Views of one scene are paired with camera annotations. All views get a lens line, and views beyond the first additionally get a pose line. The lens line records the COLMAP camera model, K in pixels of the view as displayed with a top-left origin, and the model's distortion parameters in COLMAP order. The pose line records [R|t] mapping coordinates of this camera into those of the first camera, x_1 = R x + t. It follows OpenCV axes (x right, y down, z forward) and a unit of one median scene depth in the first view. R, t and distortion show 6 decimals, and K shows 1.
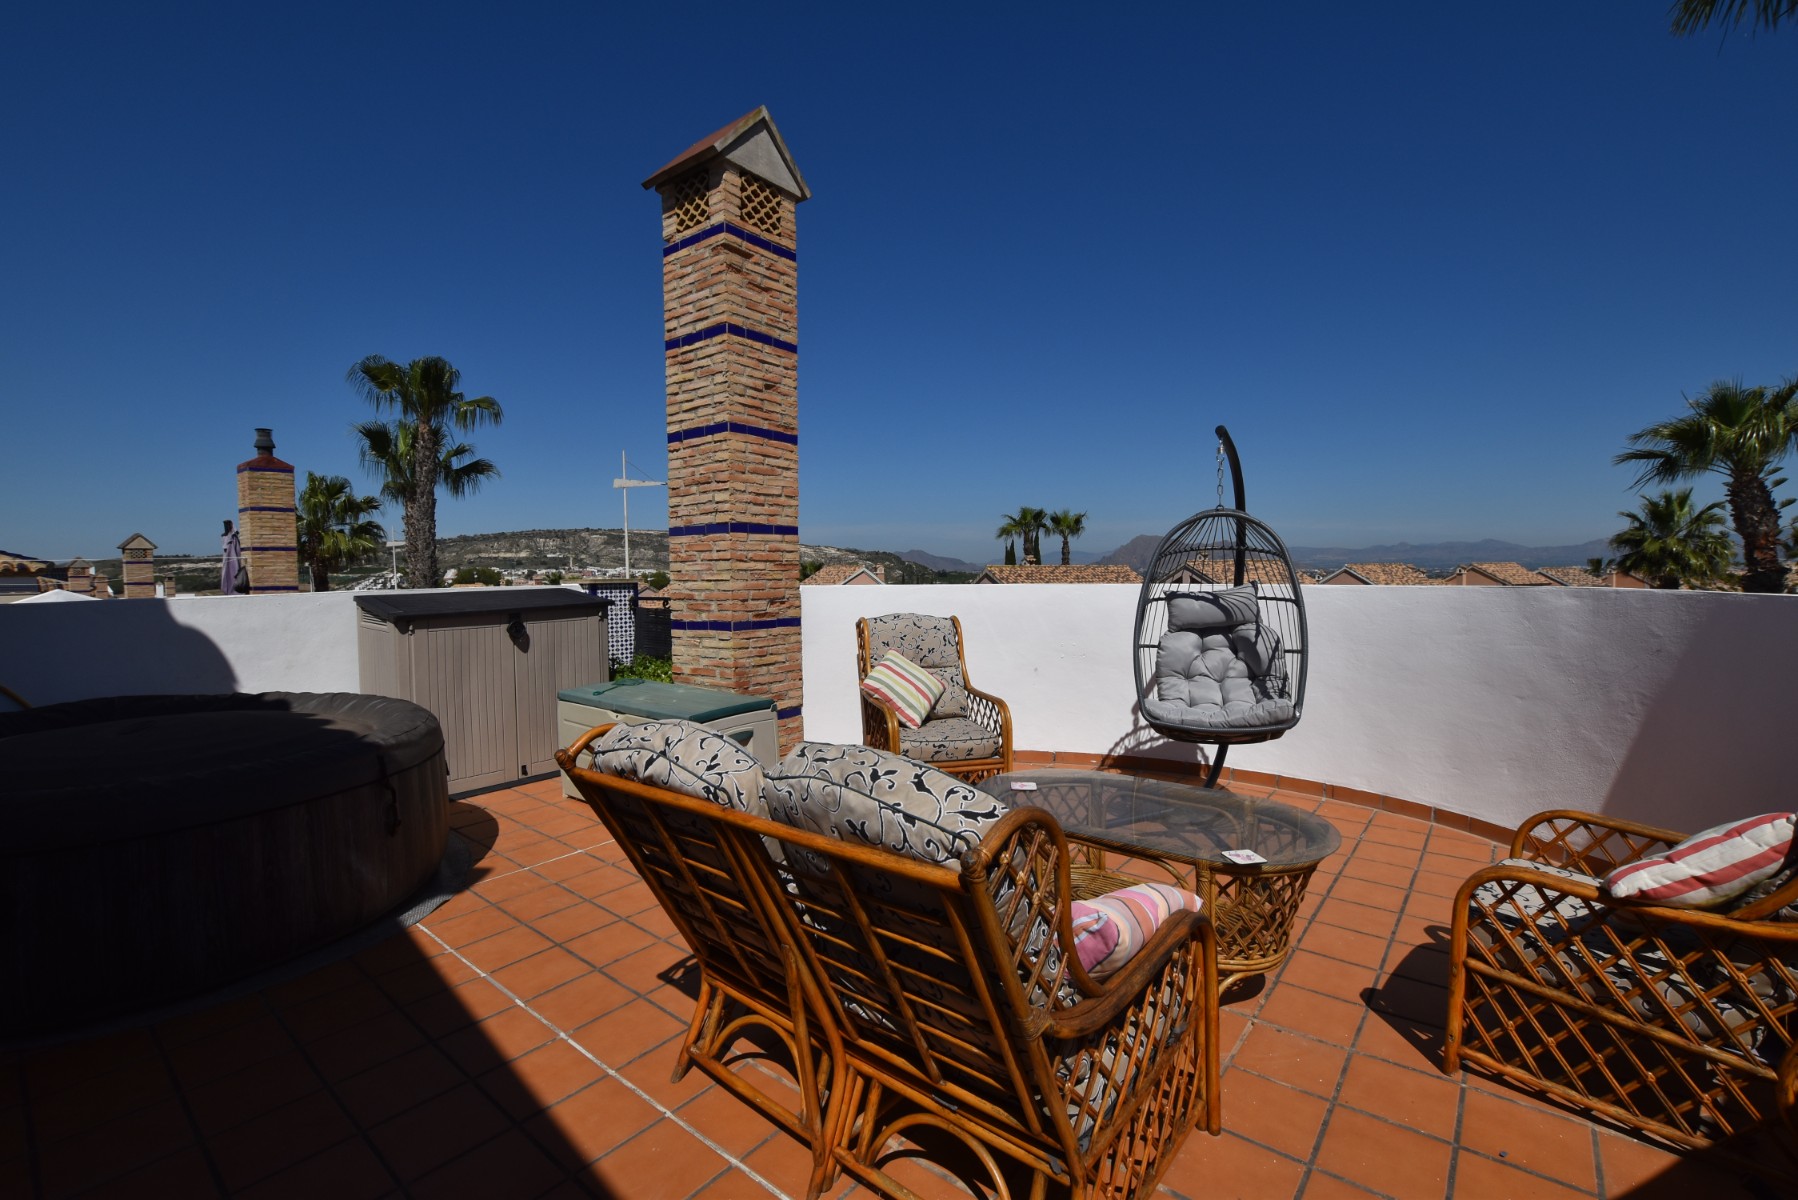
lens RADIAL K [[791.4, 0, 883.1], [0, 791.4, 602.9], [0, 0, 1]] dist [-0.036723, 0.006903]
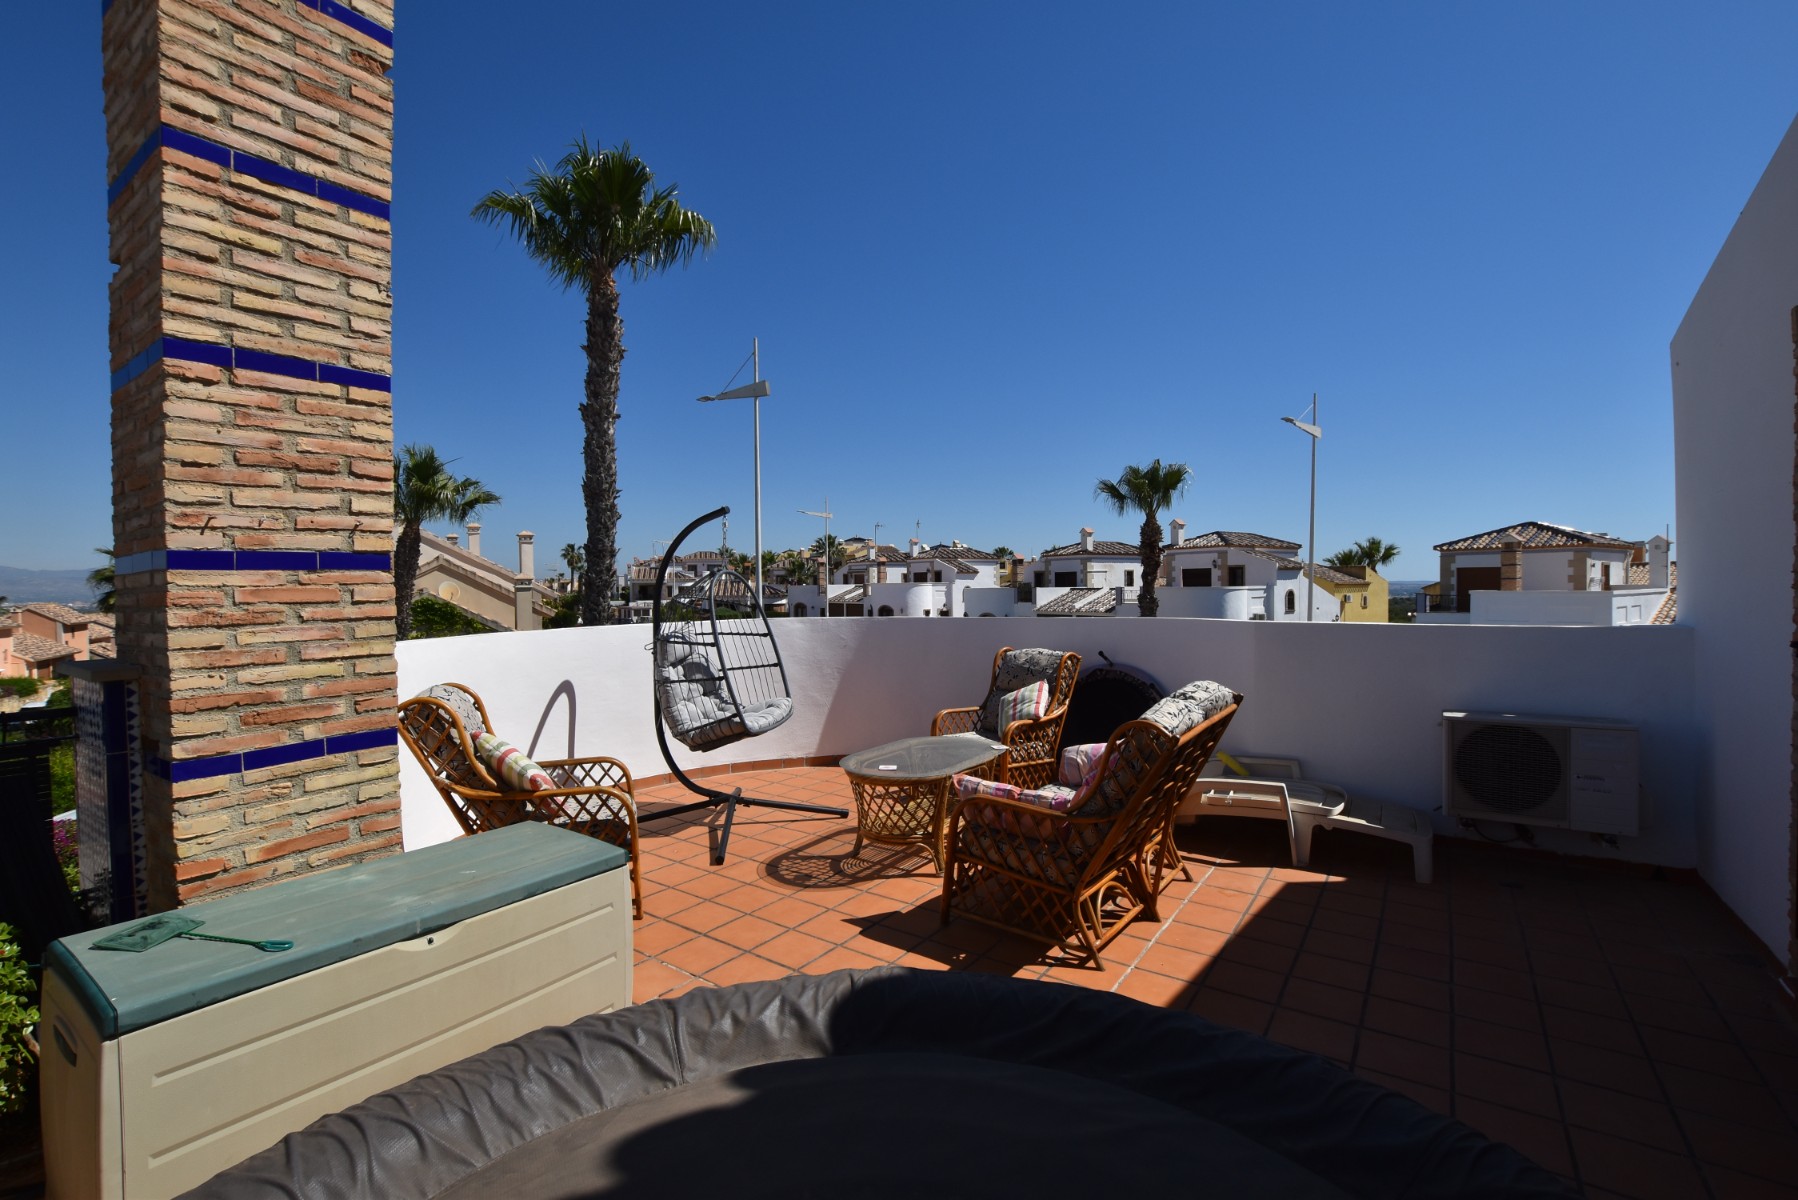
lens RADIAL K [[791.4, 0, 901.9], [0, 791.4, 601.8], [0, 0, 1]] dist [-0.036723, 0.006903]
pose [[-0.083721, -0.008355, 0.996454, -0.755811], [0.056726, 0.998303, 0.013137, -0.051236], [-0.994873, 0.057625, -0.083105, 0.660515]]
